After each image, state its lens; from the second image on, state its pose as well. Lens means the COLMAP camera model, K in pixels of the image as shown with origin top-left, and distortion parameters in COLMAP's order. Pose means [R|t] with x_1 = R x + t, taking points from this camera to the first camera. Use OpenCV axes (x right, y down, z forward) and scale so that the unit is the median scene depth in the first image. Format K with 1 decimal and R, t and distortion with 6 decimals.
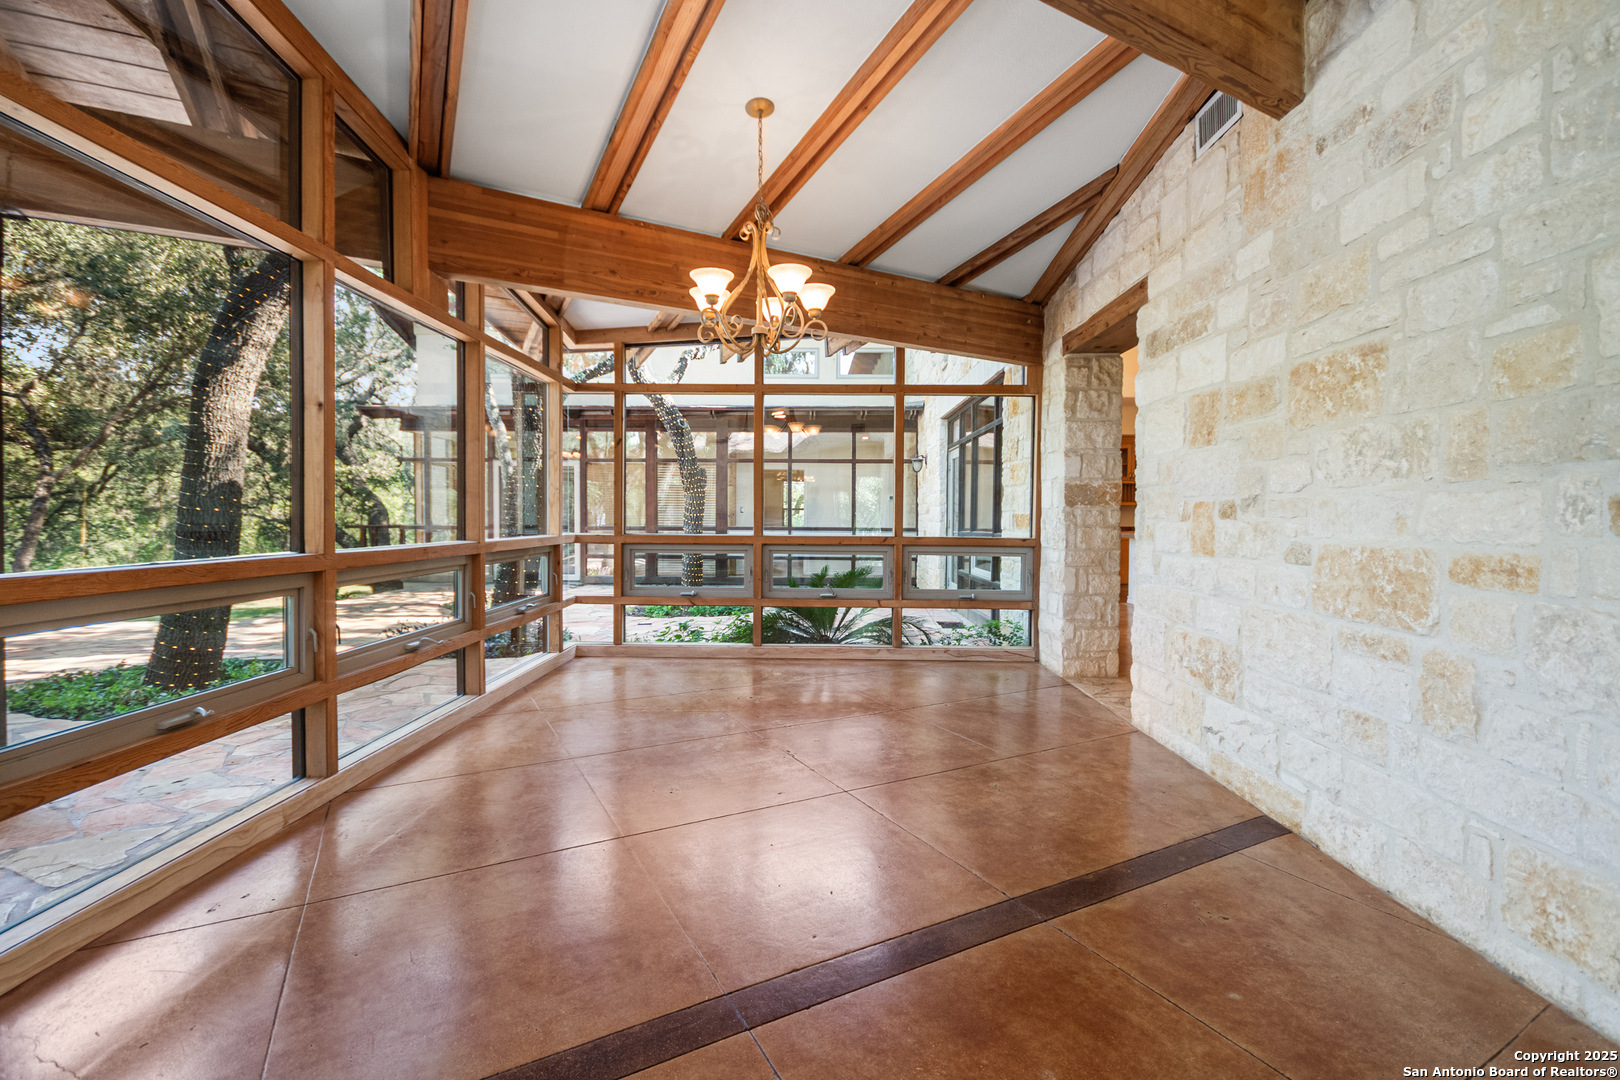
lens RADIAL K [[717.6, 0, 809.1], [0, 717.6, 542.8], [0, 0, 1]] dist [0.002478, -0.003342]
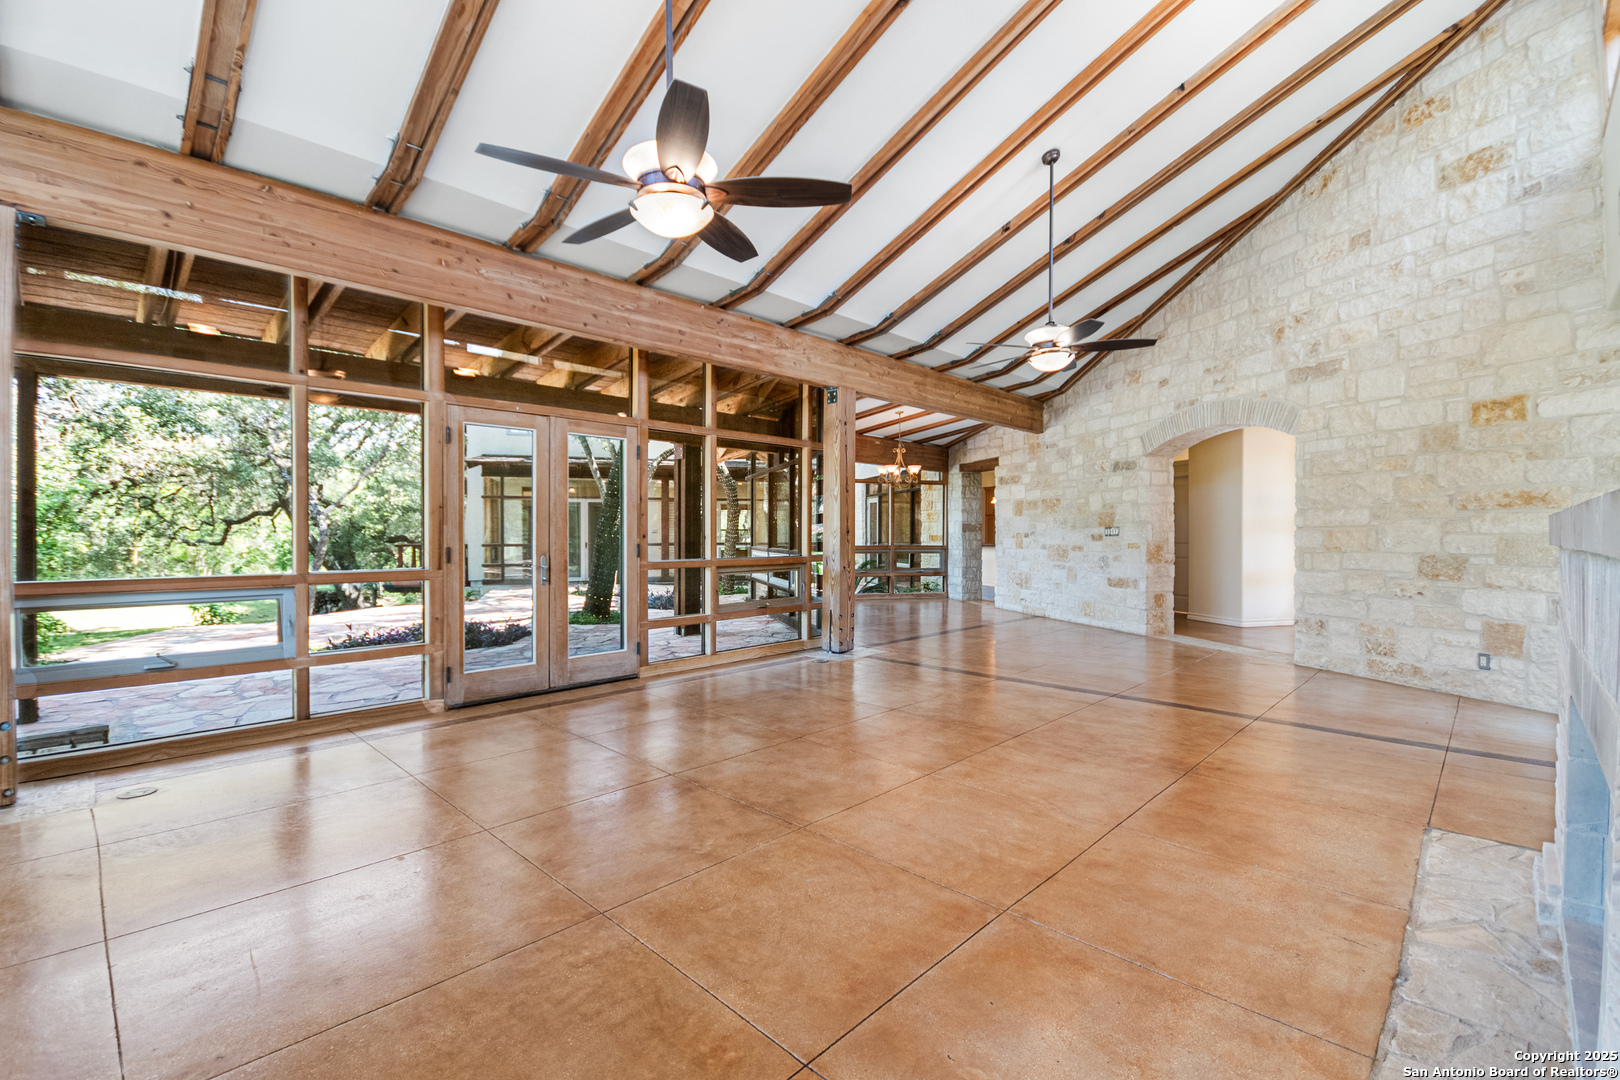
lens RADIAL K [[717.6, 0, 810.2], [0, 717.6, 539.7], [0, 0, 1]] dist [0.002478, -0.003342]
pose [[0.957200, -0.001048, 0.289425, -1.421639], [0.008739, 0.999642, -0.025283, 0.055038], [-0.289294, 0.026730, 0.956867, -2.022062]]
